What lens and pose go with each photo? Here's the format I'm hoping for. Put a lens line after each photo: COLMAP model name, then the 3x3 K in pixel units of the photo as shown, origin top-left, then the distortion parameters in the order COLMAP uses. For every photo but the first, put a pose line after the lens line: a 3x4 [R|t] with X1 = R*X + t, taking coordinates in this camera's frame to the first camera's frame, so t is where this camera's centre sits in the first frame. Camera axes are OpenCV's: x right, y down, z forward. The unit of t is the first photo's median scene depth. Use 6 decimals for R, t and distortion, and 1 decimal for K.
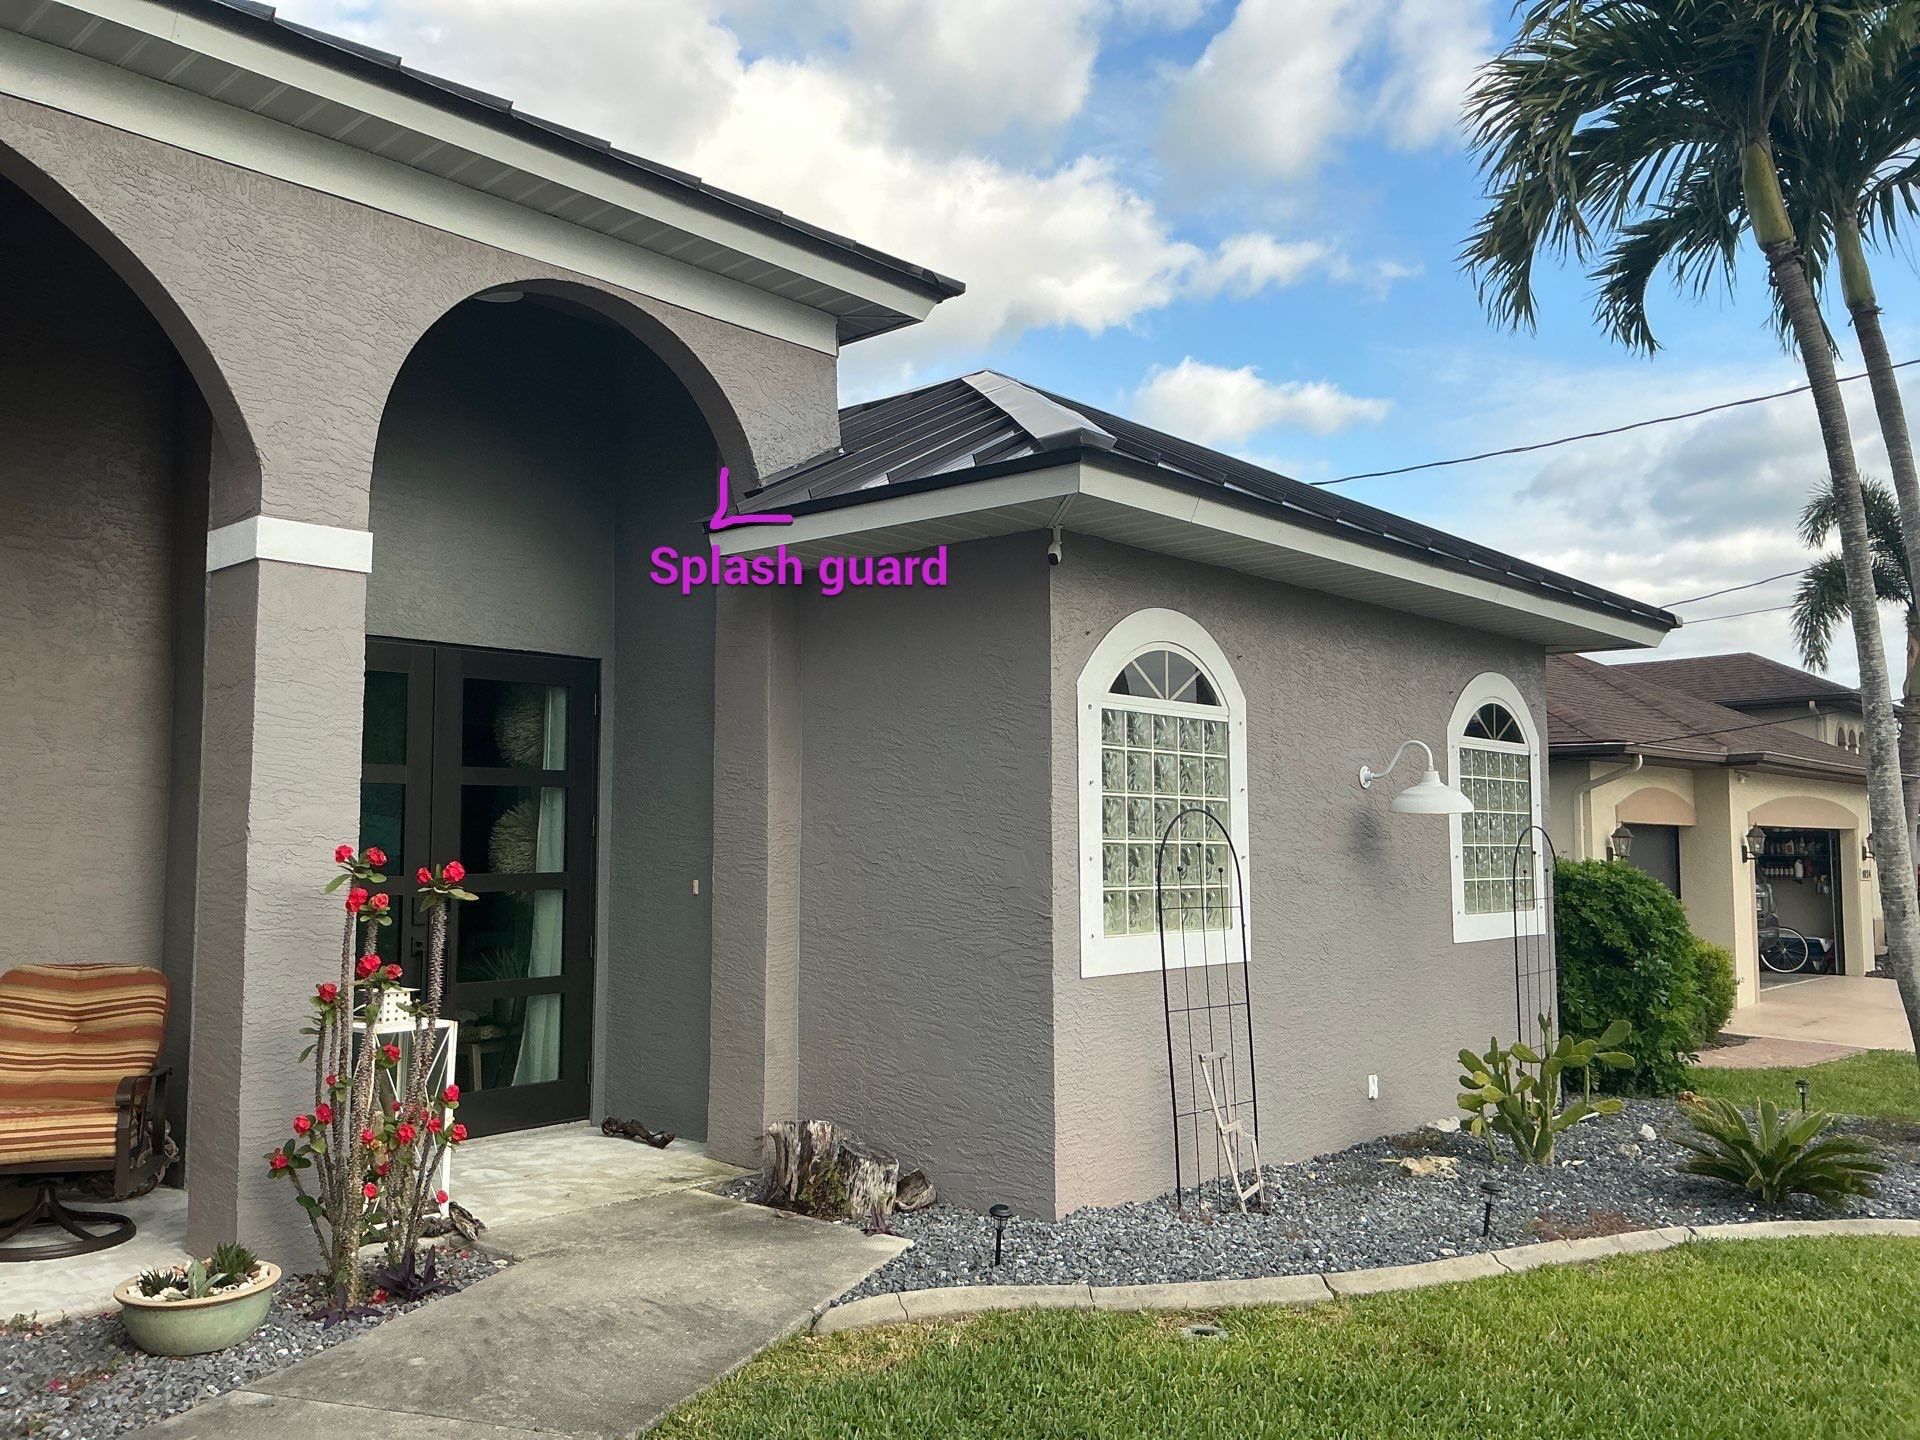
lens RADIAL K [[1605.7, 0, 960.0], [0, 1605.7, 720.0], [0, 0, 1]] dist [0.145536, -0.262959]
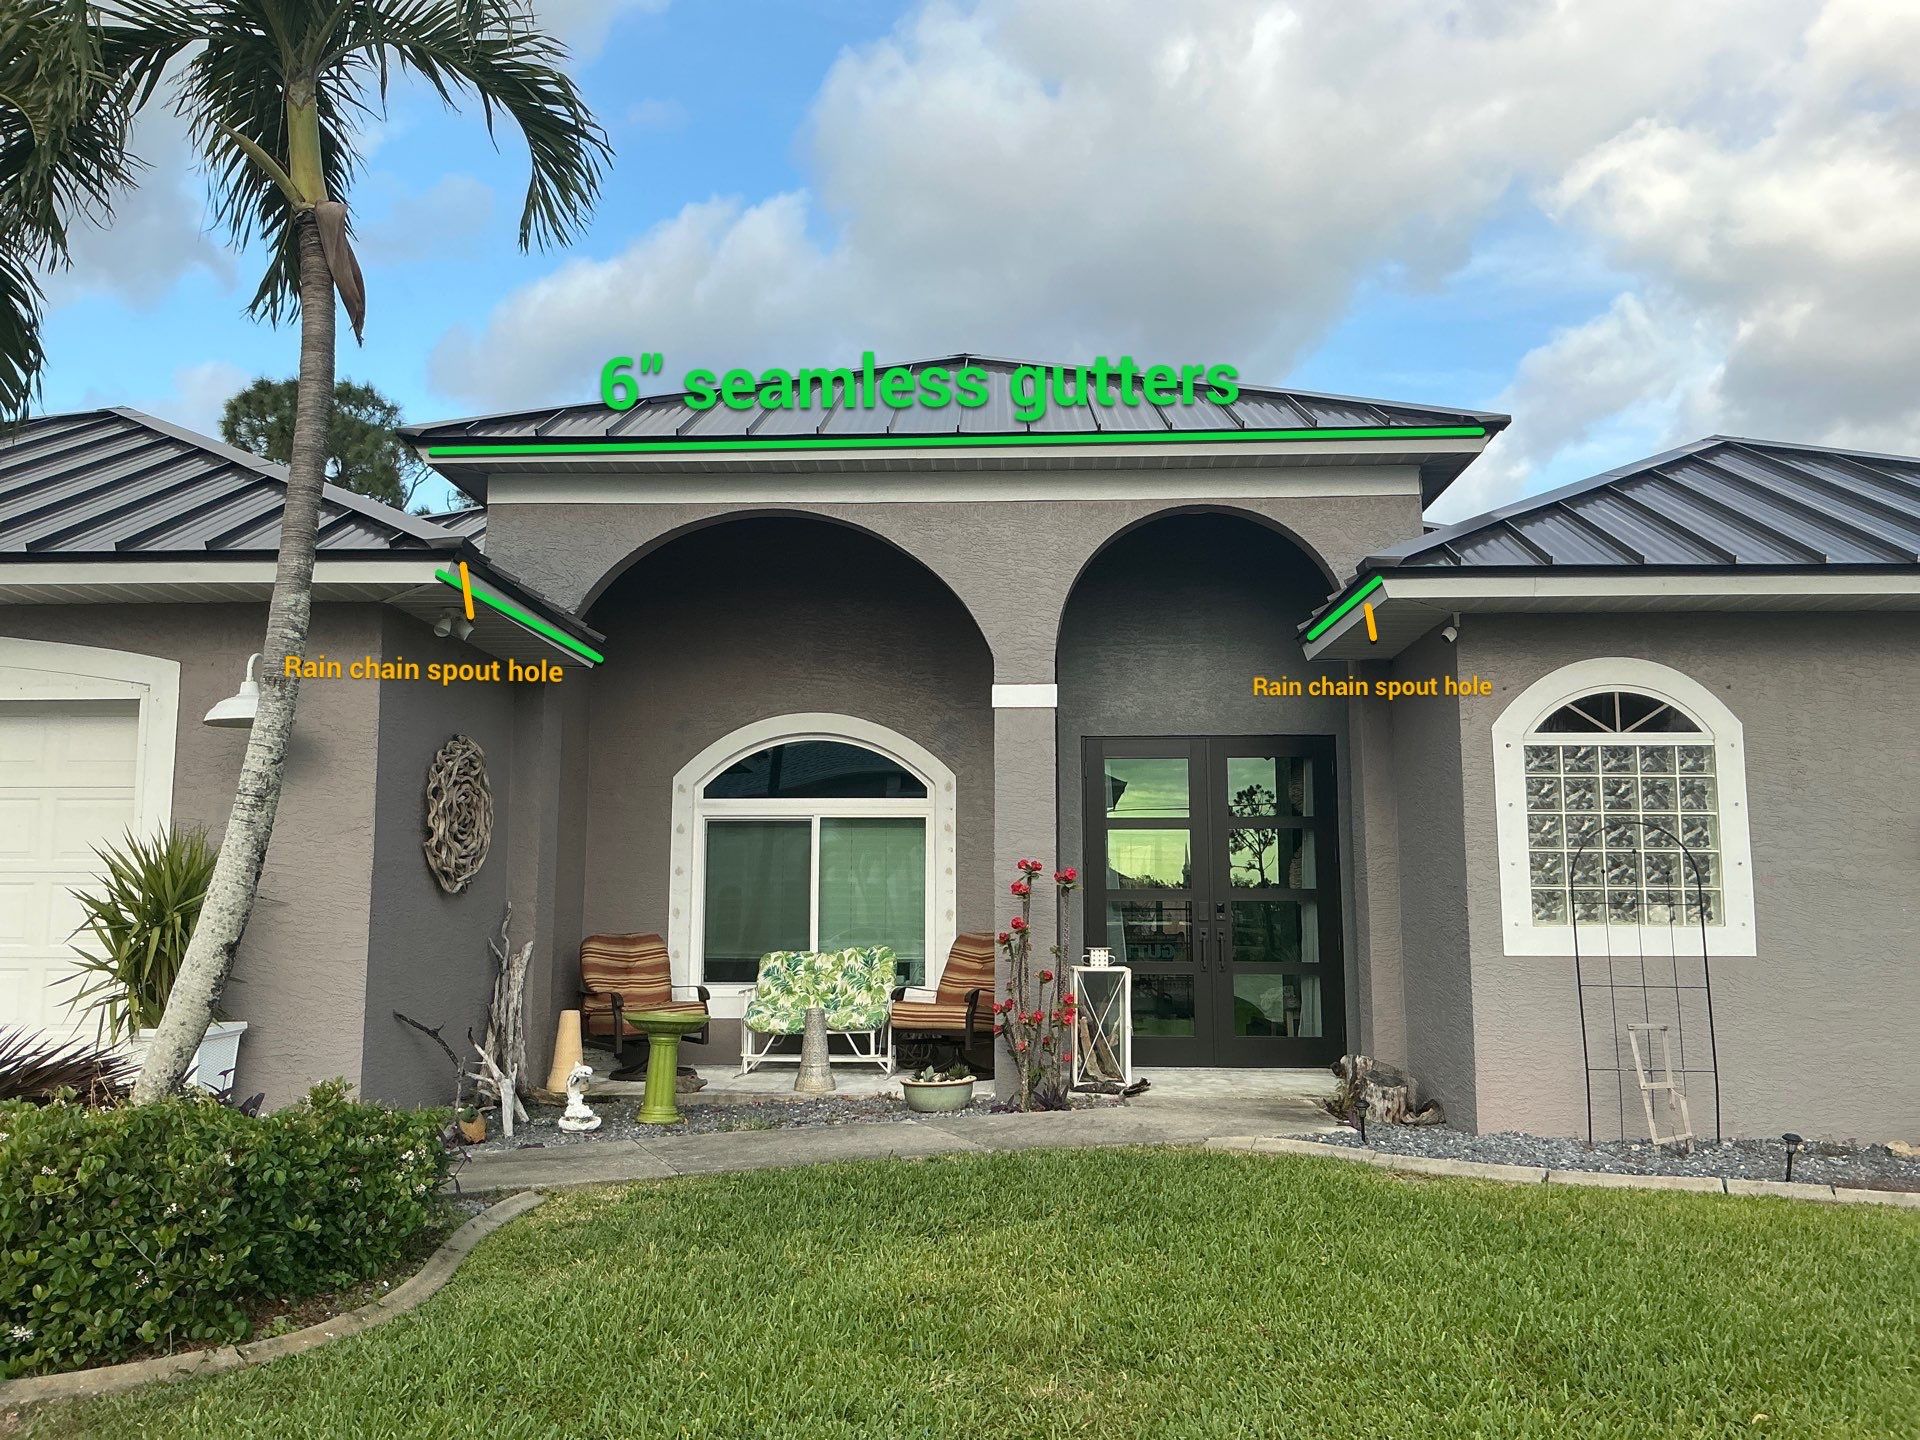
lens RADIAL K [[1605.7, 0, 960.0], [0, 1605.7, 720.0], [0, 0, 1]] dist [0.145536, -0.262959]
pose [[0.634954, -0.096401, -0.766512, 0.910329], [0.060530, 0.995342, -0.075039, 0.048344], [0.770175, 0.001249, 0.637831, -0.189419]]
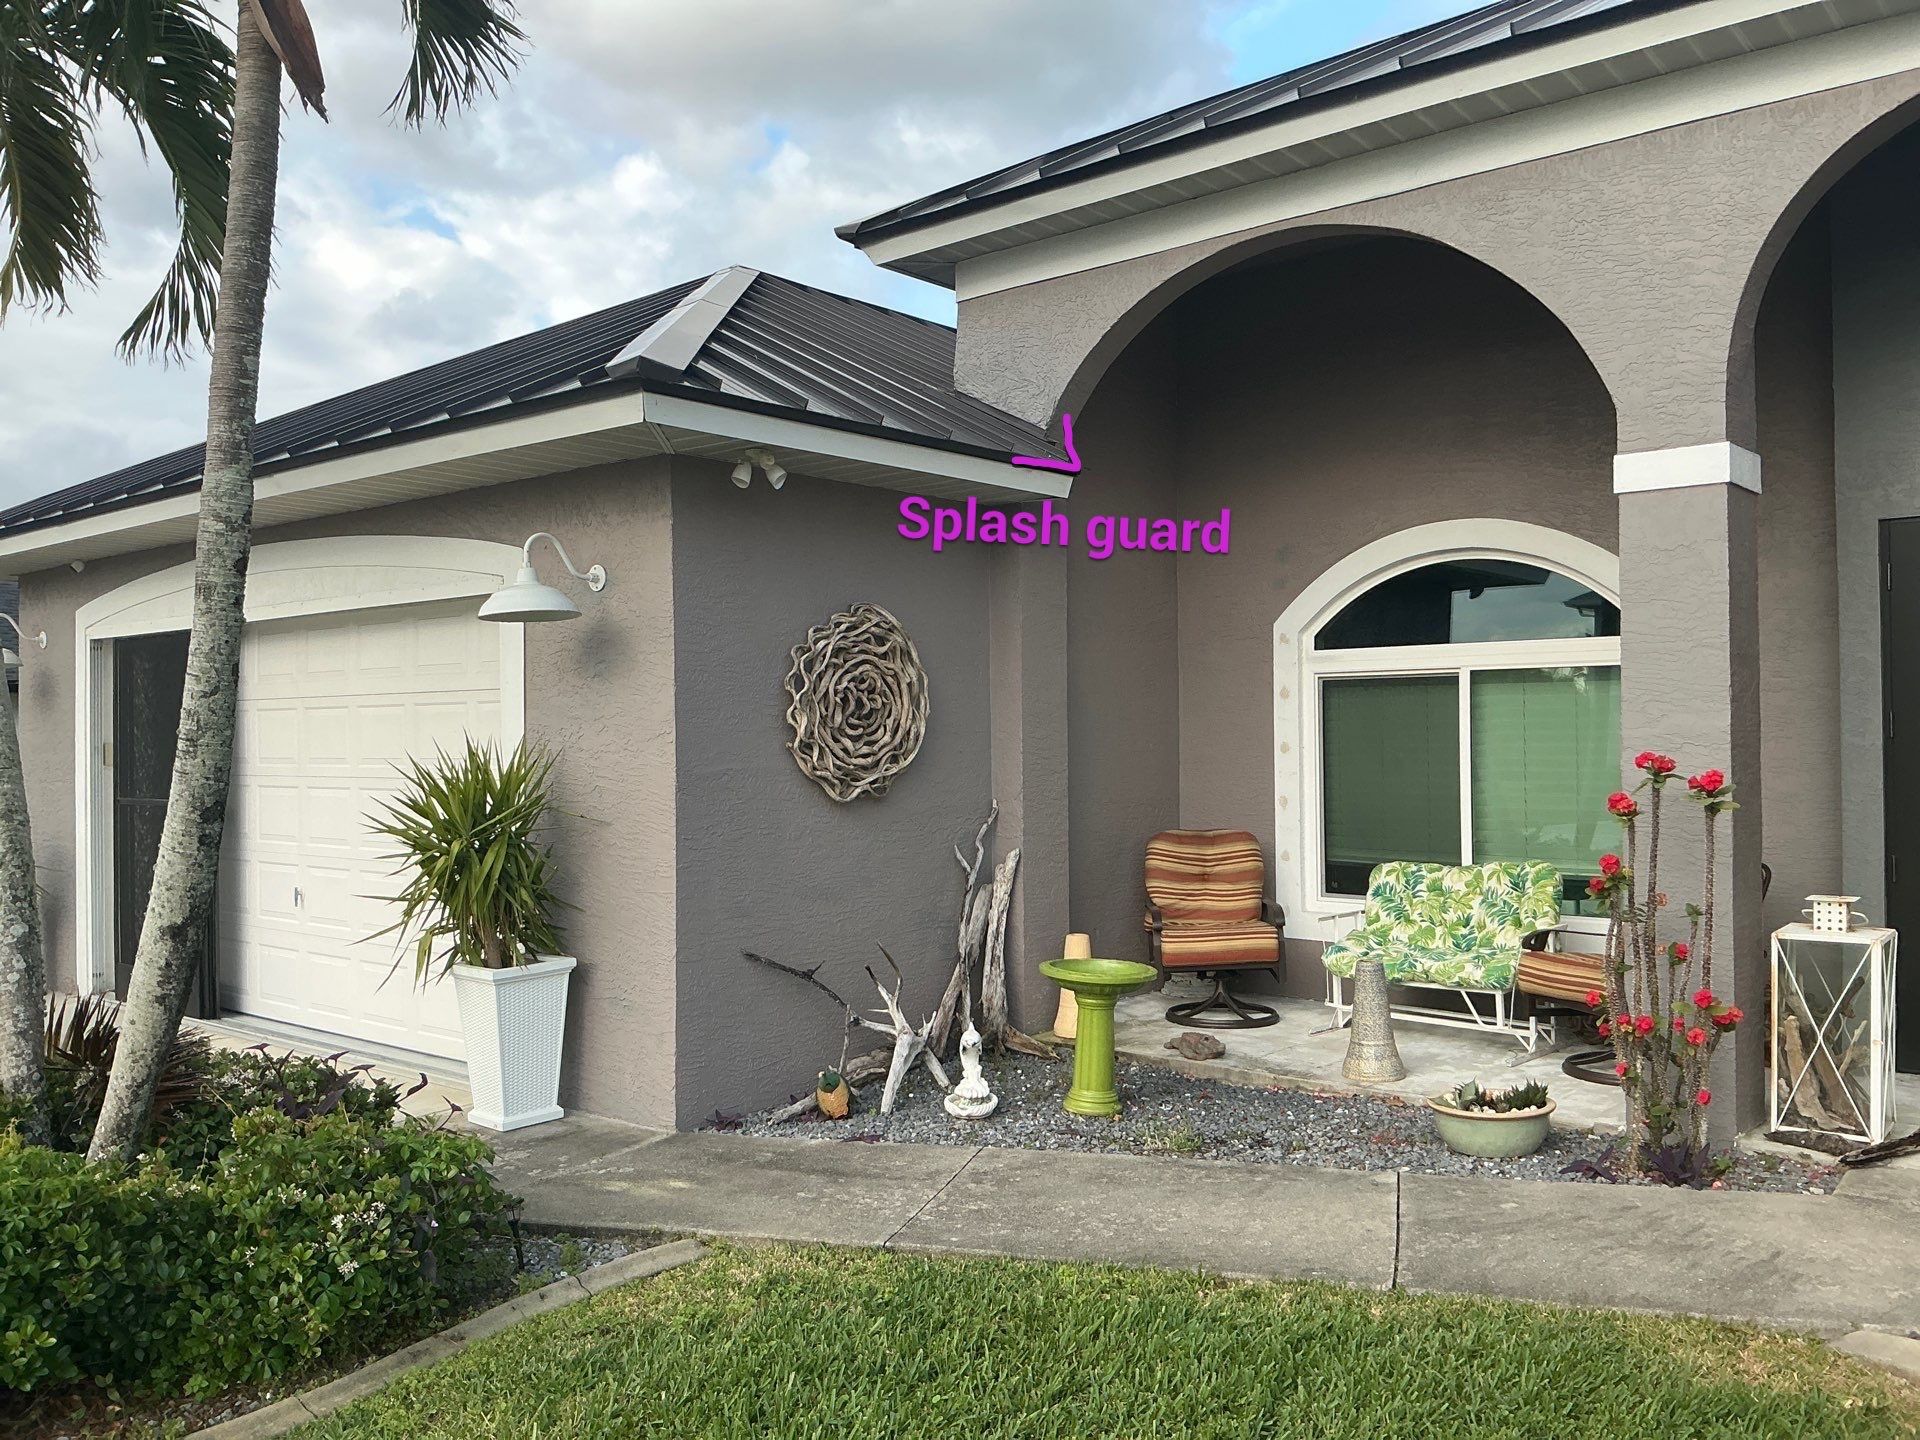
lens RADIAL K [[1605.7, 0, 960.0], [0, 1605.7, 720.0], [0, 0, 1]] dist [0.145536, -0.262959]
pose [[0.020439, -0.010266, -0.999738, 0.644999], [0.089453, 0.995956, -0.008399, 0.022657], [0.995781, -0.089258, 0.021275, 0.497032]]
